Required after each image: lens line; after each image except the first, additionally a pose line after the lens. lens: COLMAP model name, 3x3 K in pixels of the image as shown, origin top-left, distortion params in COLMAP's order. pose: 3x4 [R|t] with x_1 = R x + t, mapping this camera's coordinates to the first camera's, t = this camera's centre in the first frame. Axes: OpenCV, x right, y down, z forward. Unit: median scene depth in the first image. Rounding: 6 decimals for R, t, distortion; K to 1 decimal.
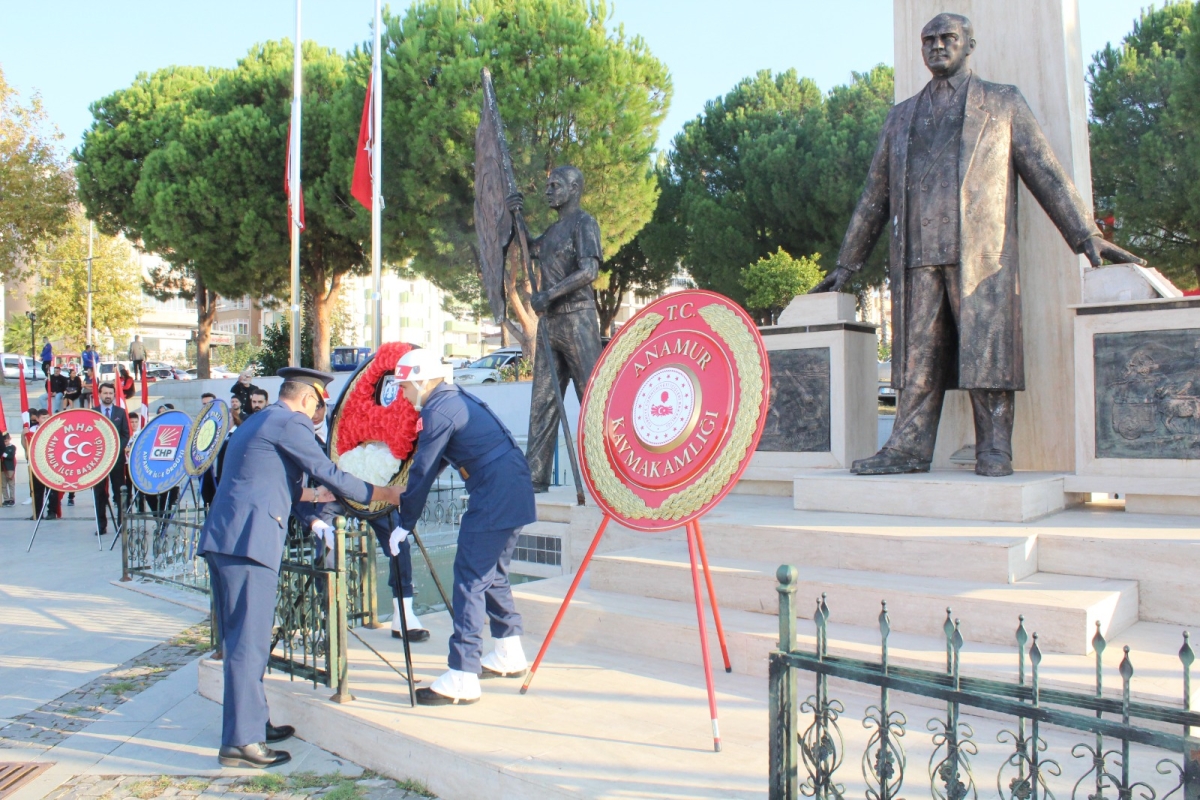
lens RADIAL K [[1019.2, 0, 610.1], [0, 1019.2, 401.9], [0, 0, 1]] dist [-0.164317, 0.152614]
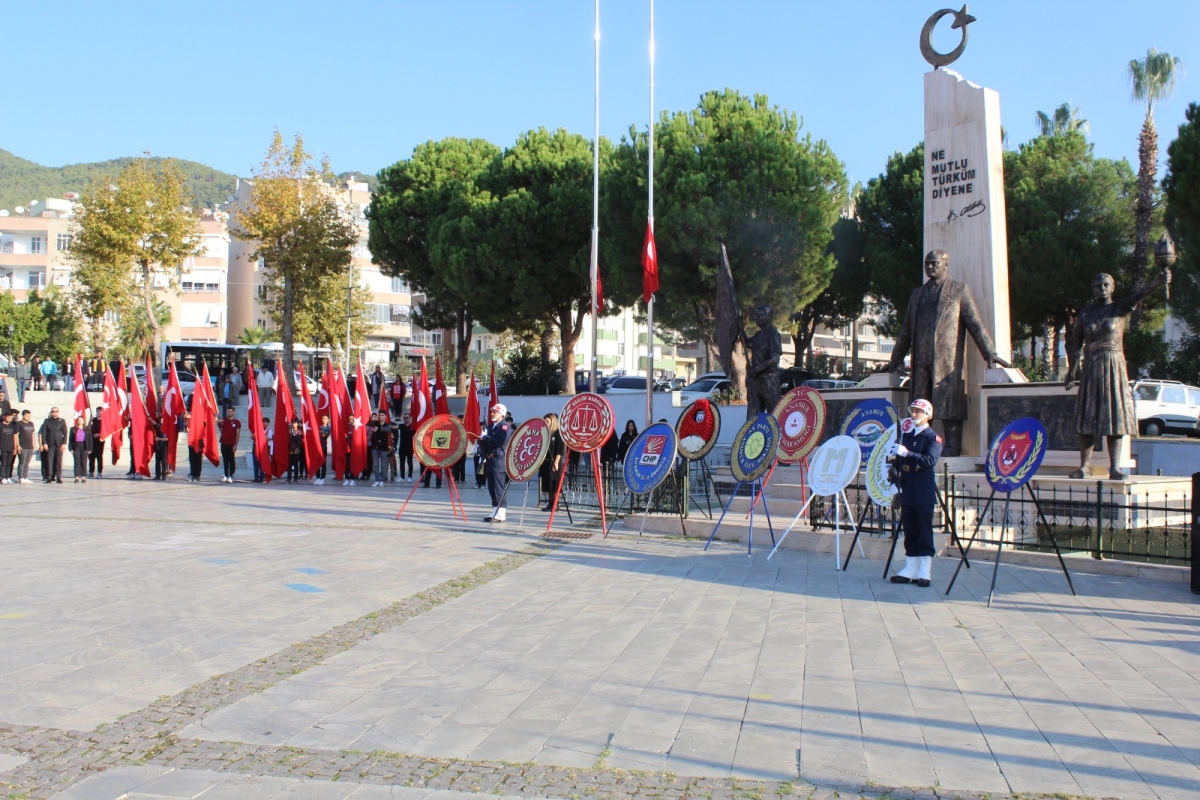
lens RADIAL K [[1149.6, 0, 605.9], [0, 1149.6, 384.9], [0, 0, 1]] dist [-0.149572, 0.143757]
pose [[0.983557, 0.014042, -0.180052, 0.020777], [-0.019178, 0.999456, -0.026818, -0.001816], [0.179577, 0.029830, 0.983292, -0.466793]]
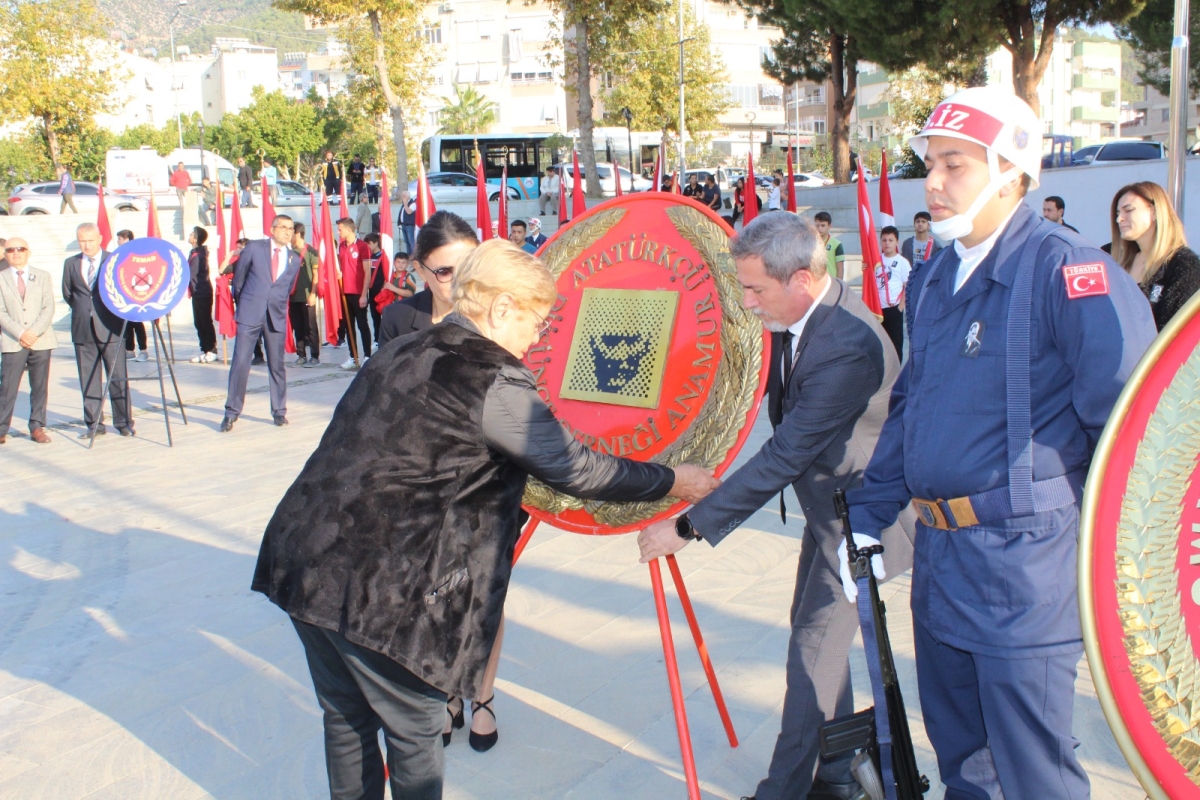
lens RADIAL K [[1200.5, 0, 614.5], [0, 1200.5, 405.1], [0, 0, 1]] dist [-0.129745, 0.155759]
pose [[0.876291, 0.054195, -0.478724, -0.155244], [0.022199, 0.988056, 0.152489, 0.002388], [0.481270, -0.144253, 0.864622, 0.130567]]
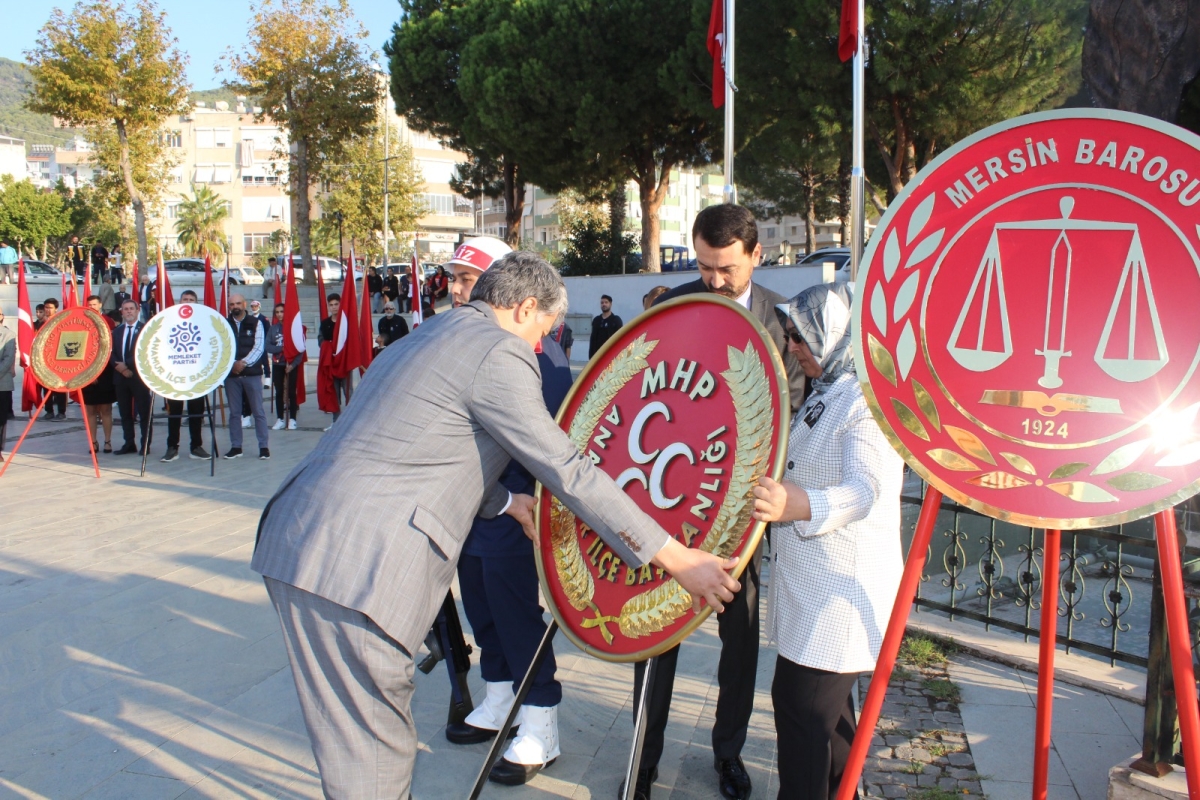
lens RADIAL K [[1008.0, 0, 607.4], [0, 1008.0, 397.9], [0, 0, 1]] dist [-0.169949, 0.159106]
pose [[0.972860, 0.030206, -0.229416, -0.127304], [-0.009251, 0.995728, 0.091873, 0.001835], [0.231211, -0.087258, 0.968983, 0.096379]]
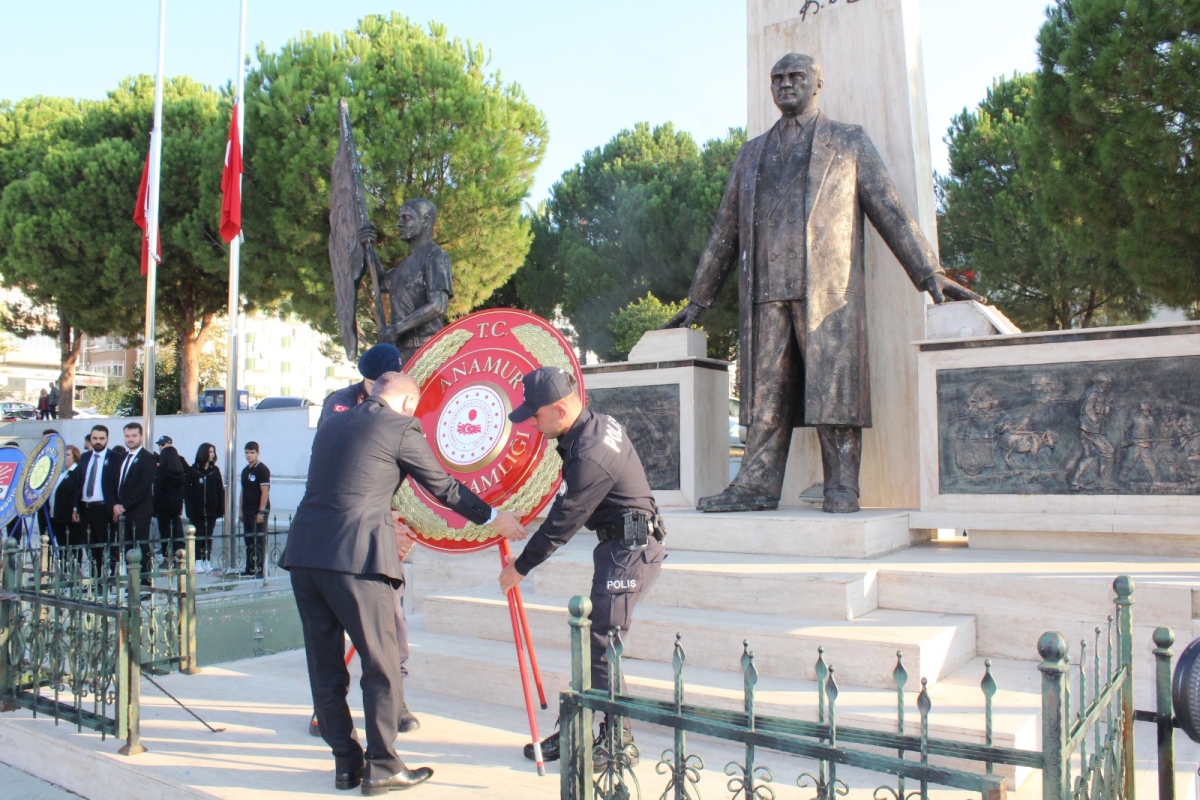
lens RADIAL K [[1008.0, 0, 607.4], [0, 1008.0, 397.9], [0, 0, 1]] dist [-0.169949, 0.159106]
pose [[0.993726, 0.011068, 0.111296, 0.011795], [-0.005262, 0.998616, -0.052320, 0.003543], [-0.111721, 0.051406, 0.992409, 0.010358]]
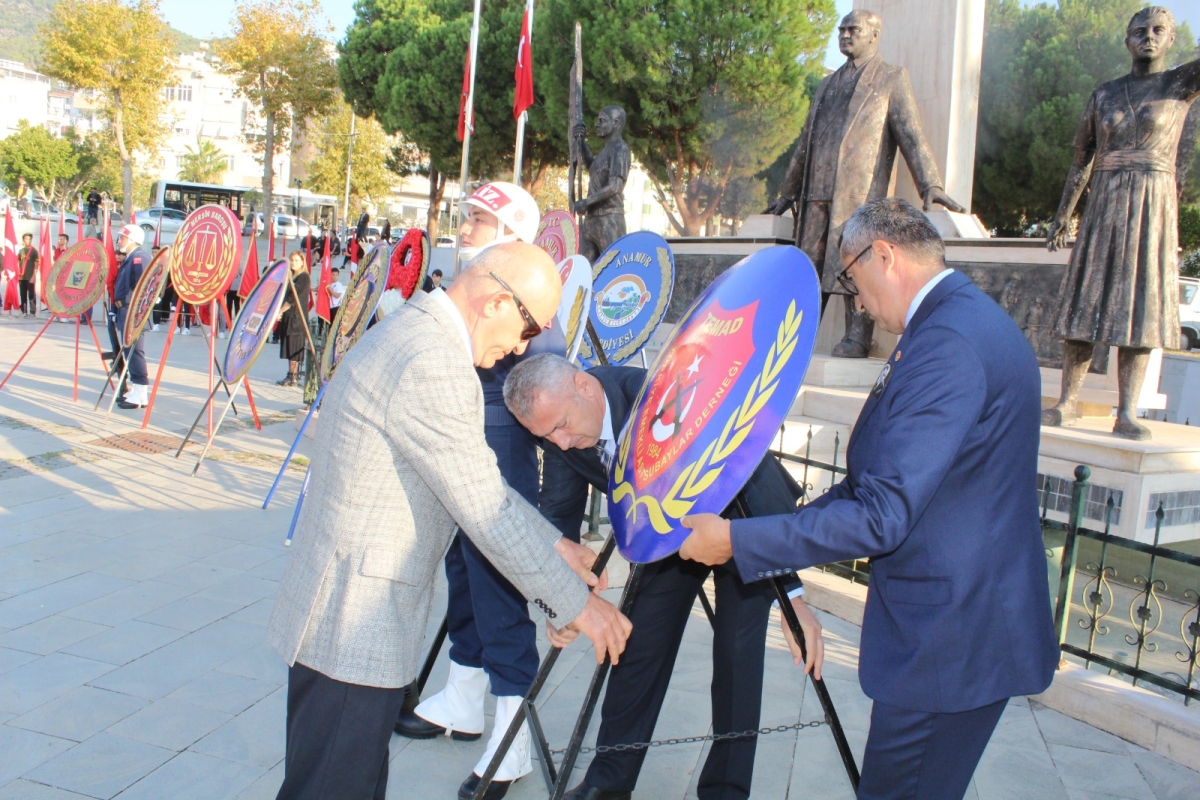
lens RADIAL K [[1008.0, 0, 607.4], [0, 1008.0, 397.9], [0, 0, 1]] dist [-0.169949, 0.159106]
pose [[0.965512, 0.113997, -0.234074, 0.107819], [-0.089353, 0.989529, 0.113348, 0.000515], [0.244545, -0.088524, 0.965589, -0.111063]]
